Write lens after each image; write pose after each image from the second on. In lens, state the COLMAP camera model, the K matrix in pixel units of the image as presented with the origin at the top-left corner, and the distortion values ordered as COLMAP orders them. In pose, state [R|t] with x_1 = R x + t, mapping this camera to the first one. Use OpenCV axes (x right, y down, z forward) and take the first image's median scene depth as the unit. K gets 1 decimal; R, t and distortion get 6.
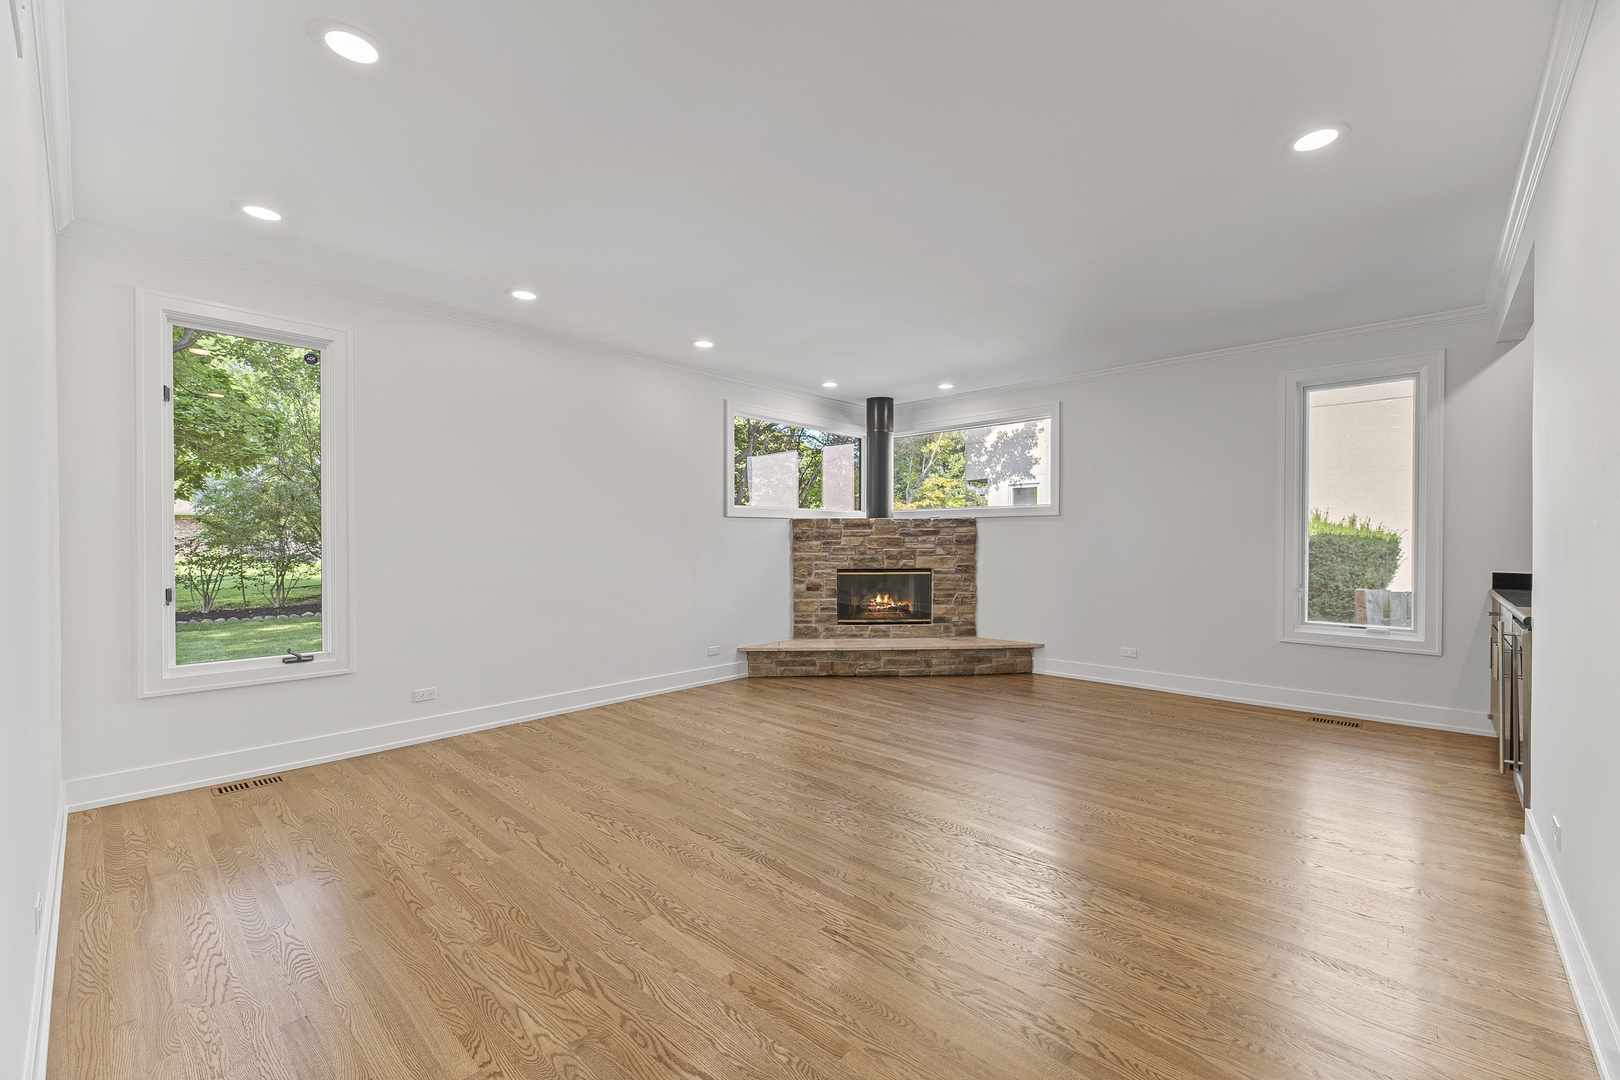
lens RADIAL K [[656.3, 0, 816.5], [0, 656.3, 544.9], [0, 0, 1]] dist [0.007468, -0.000819]
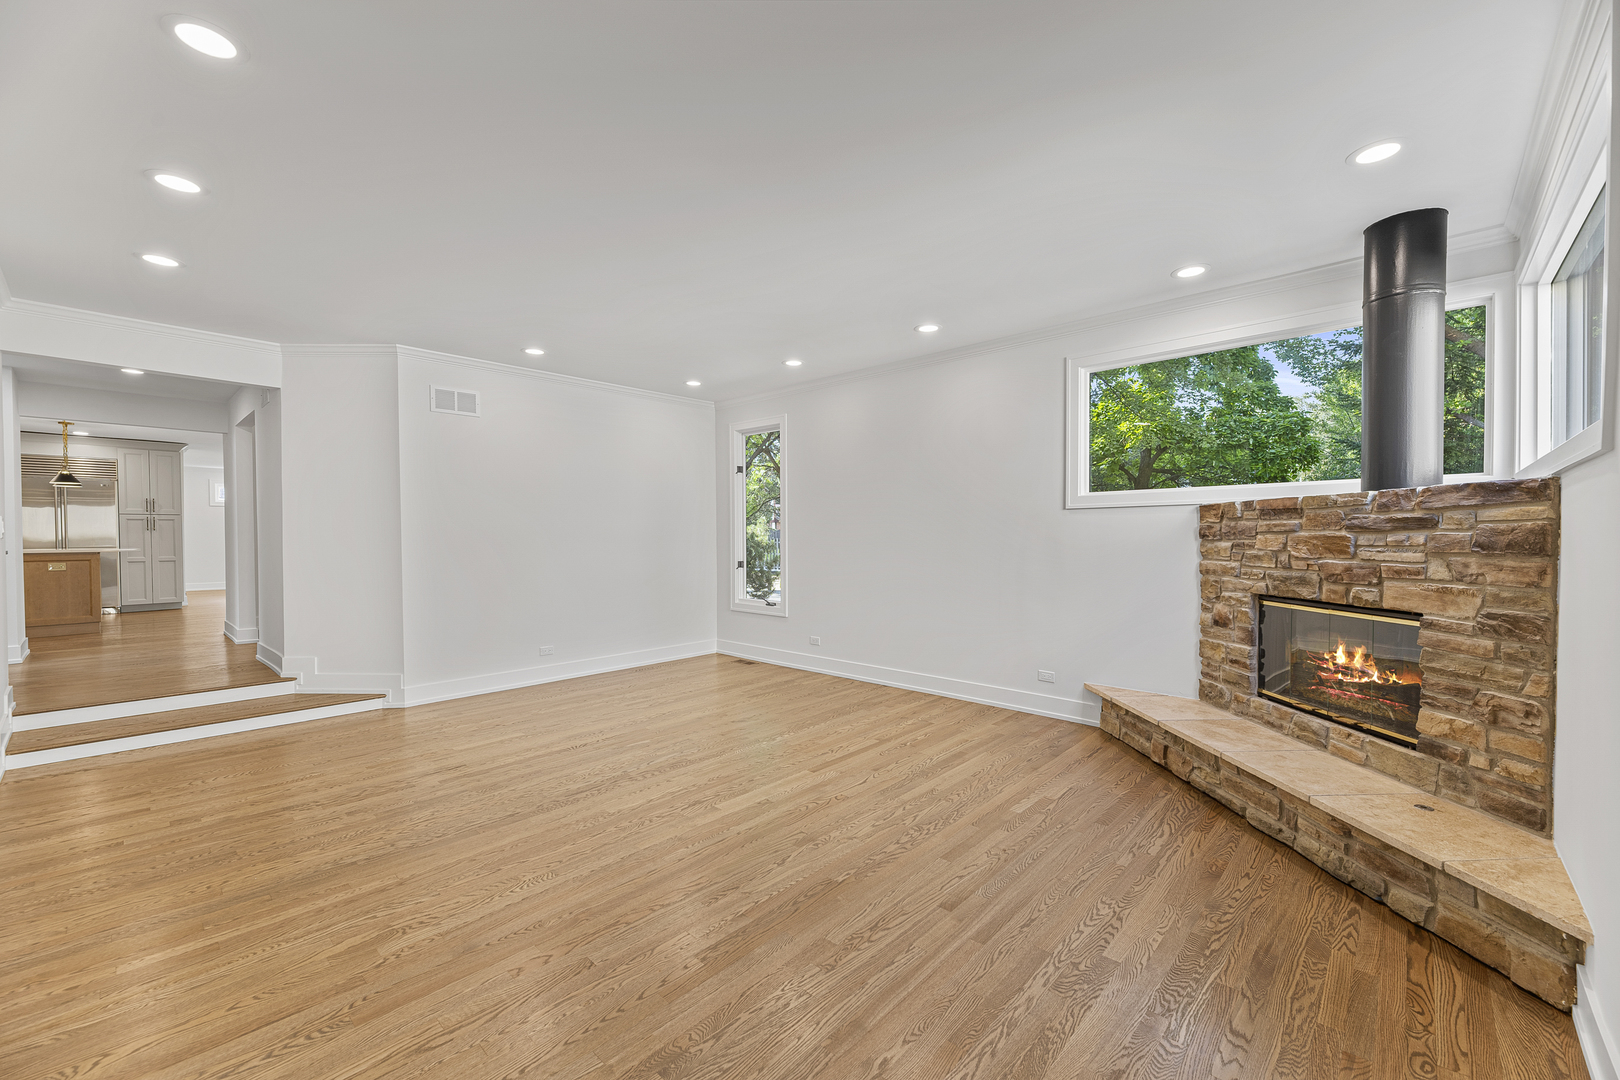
lens RADIAL K [[656.3, 0, 818.5], [0, 656.3, 543.7], [0, 0, 1]] dist [0.007468, -0.000819]
pose [[0.000198, 0.014311, -0.999898, 0.578254], [-0.005415, 0.999883, 0.014310, -0.010151], [0.999985, 0.005412, 0.000275, 0.641708]]
